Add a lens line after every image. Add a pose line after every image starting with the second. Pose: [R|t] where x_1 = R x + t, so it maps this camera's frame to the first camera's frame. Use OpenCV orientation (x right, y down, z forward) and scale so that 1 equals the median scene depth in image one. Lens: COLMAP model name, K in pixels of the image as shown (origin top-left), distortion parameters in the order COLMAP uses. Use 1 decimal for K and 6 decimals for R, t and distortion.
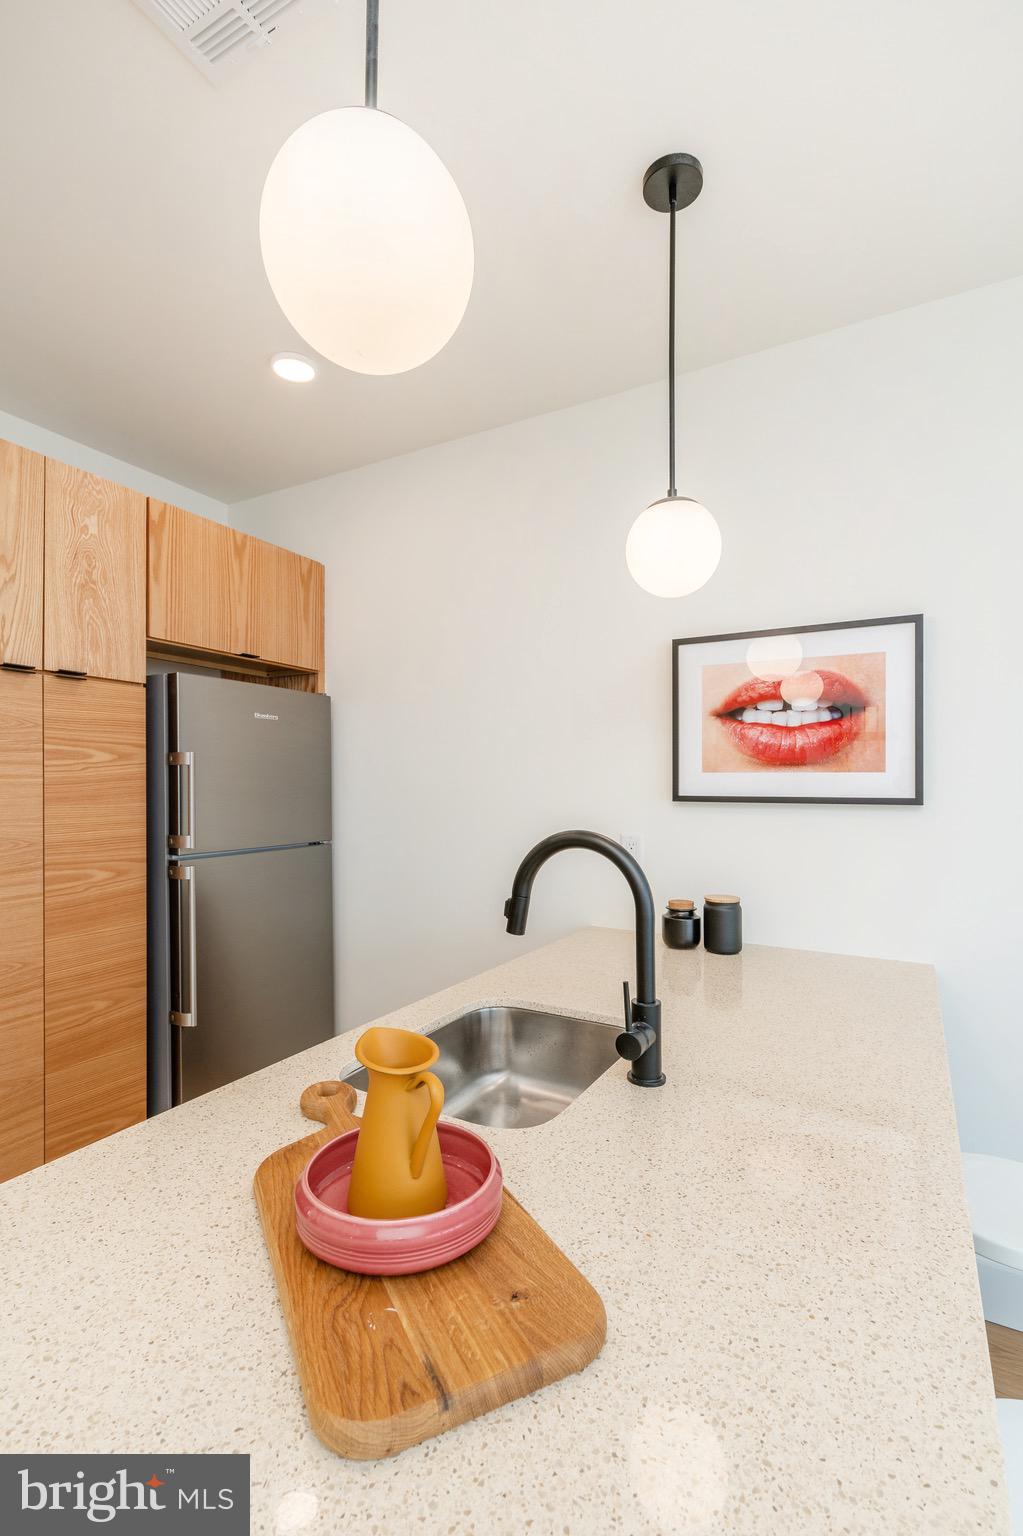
lens RADIAL K [[710.7, 0, 544.6], [0, 710.7, 805.9], [0, 0, 1]] dist [0.004531, -0.000644]
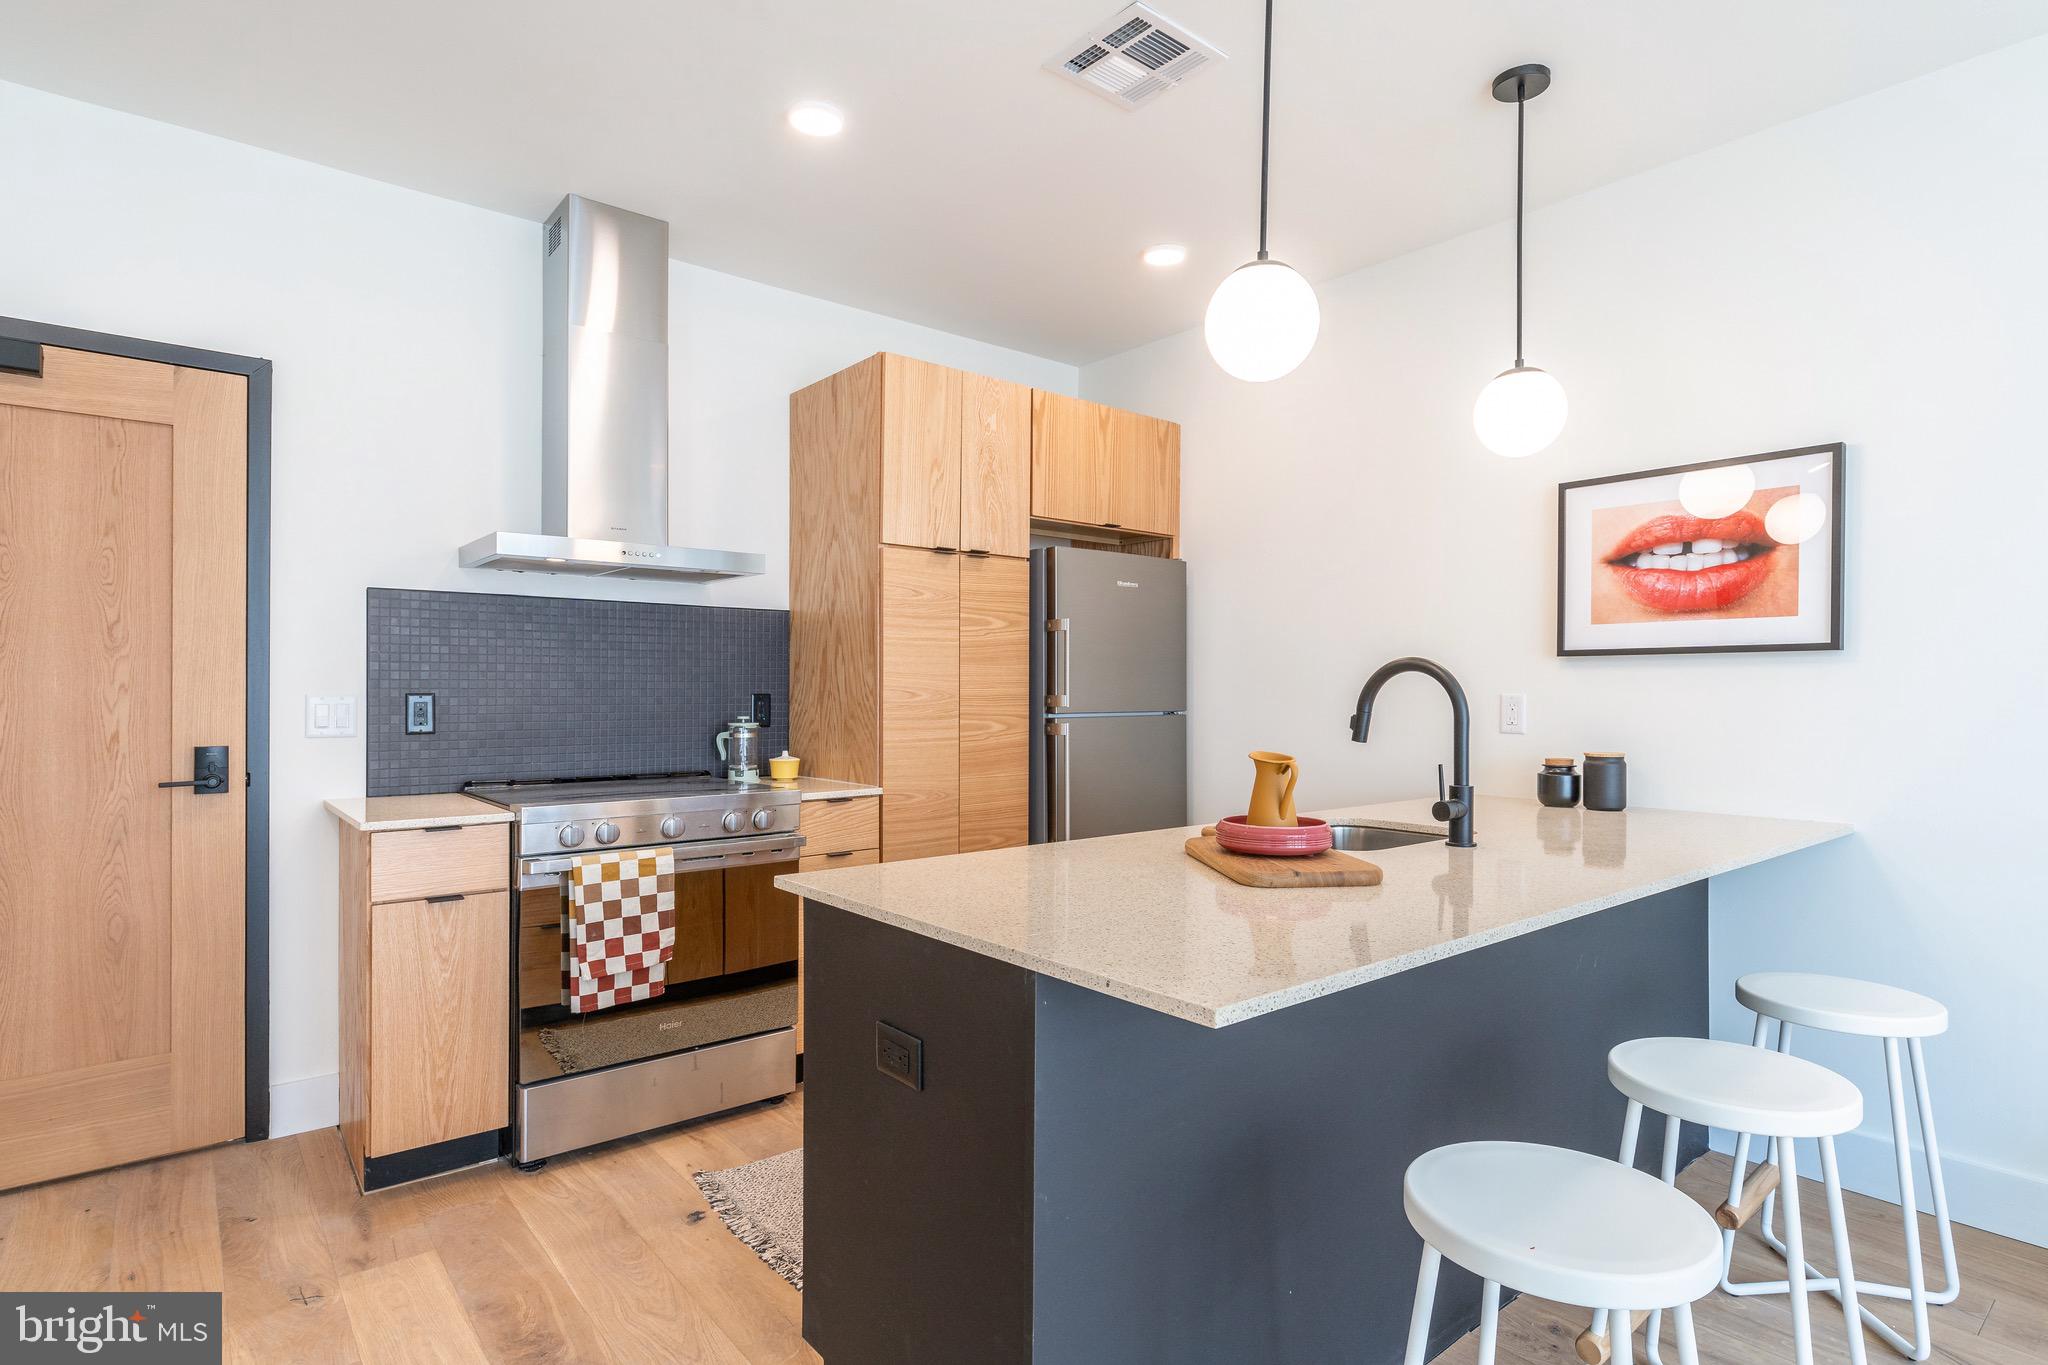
lens RADIAL K [[1037.5, 0, 1012.8], [0, 1037.5, 690.1], [0, 0, 1]] dist [-0.002385, 0.000183]
pose [[0.913503, 0.003921, -0.406814, 0.077078], [-0.014068, 0.999660, -0.021954, 0.074265], [0.406589, 0.025778, 0.913247, -0.509892]]
